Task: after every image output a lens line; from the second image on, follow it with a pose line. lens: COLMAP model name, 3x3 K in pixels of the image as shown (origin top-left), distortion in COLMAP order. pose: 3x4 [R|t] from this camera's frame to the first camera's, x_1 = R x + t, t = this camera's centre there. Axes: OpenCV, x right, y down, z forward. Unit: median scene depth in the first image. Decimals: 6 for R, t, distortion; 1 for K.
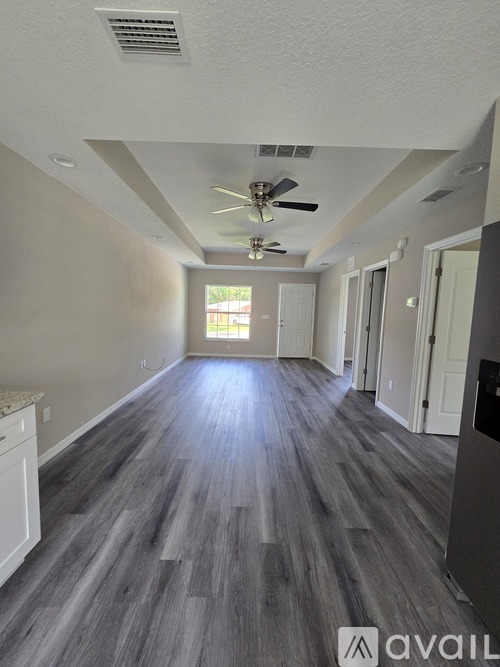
lens RADIAL K [[274.8, 0, 248.2], [0, 274.8, 335.1], [0, 0, 1]] dist [0.005054, 0.000771]
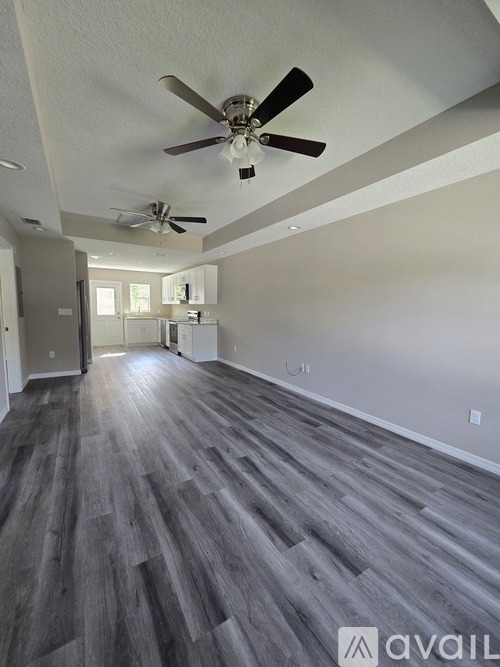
lens RADIAL K [[274.8, 0, 248.2], [0, 274.8, 335.1], [0, 0, 1]] dist [0.005054, 0.000771]
pose [[-0.848434, 0.008824, -0.529228, 0.854363], [-0.089540, 0.983058, 0.159938, -0.415362], [0.521673, 0.183083, -0.833269, 5.306179]]
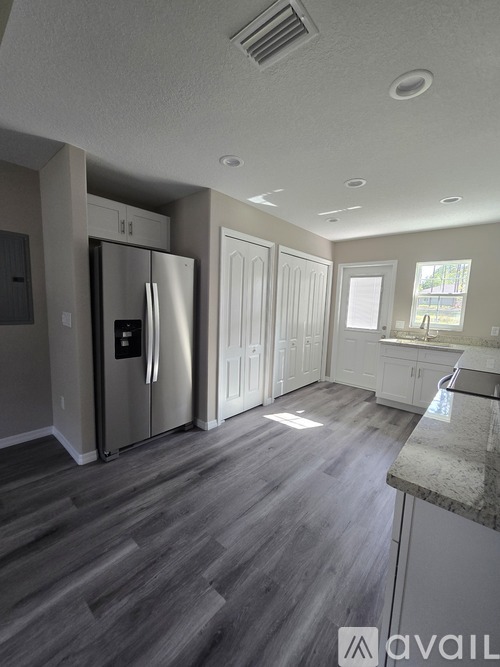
lens RADIAL K [[274.8, 0, 248.2], [0, 274.8, 335.1], [0, 0, 1]] dist [0.005054, 0.000771]
pose [[-0.755207, -0.129519, 0.642562, -0.857314], [0.002120, 0.979797, 0.199985, -0.157387], [-0.655482, 0.152393, -0.739675, 1.549385]]
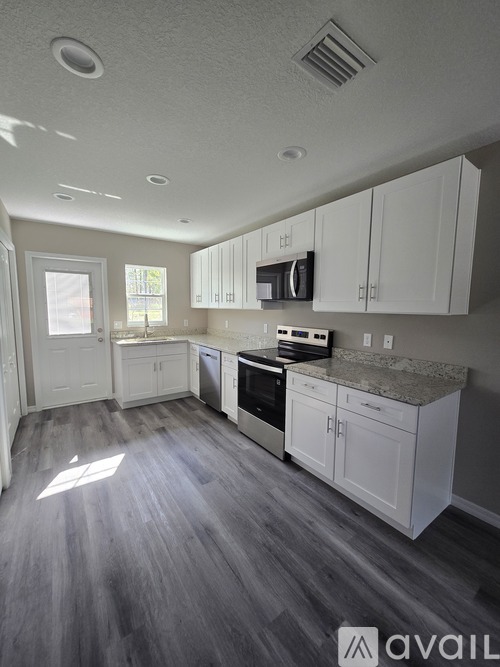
lens RADIAL K [[274.8, 0, 248.2], [0, 274.8, 335.1], [0, 0, 1]] dist [0.005054, 0.000771]
pose [[-0.816684, 0.027067, -0.576449, 0.406190], [-0.081993, 0.983323, 0.162335, -0.157803], [0.571230, 0.179841, -0.800845, 1.436277]]
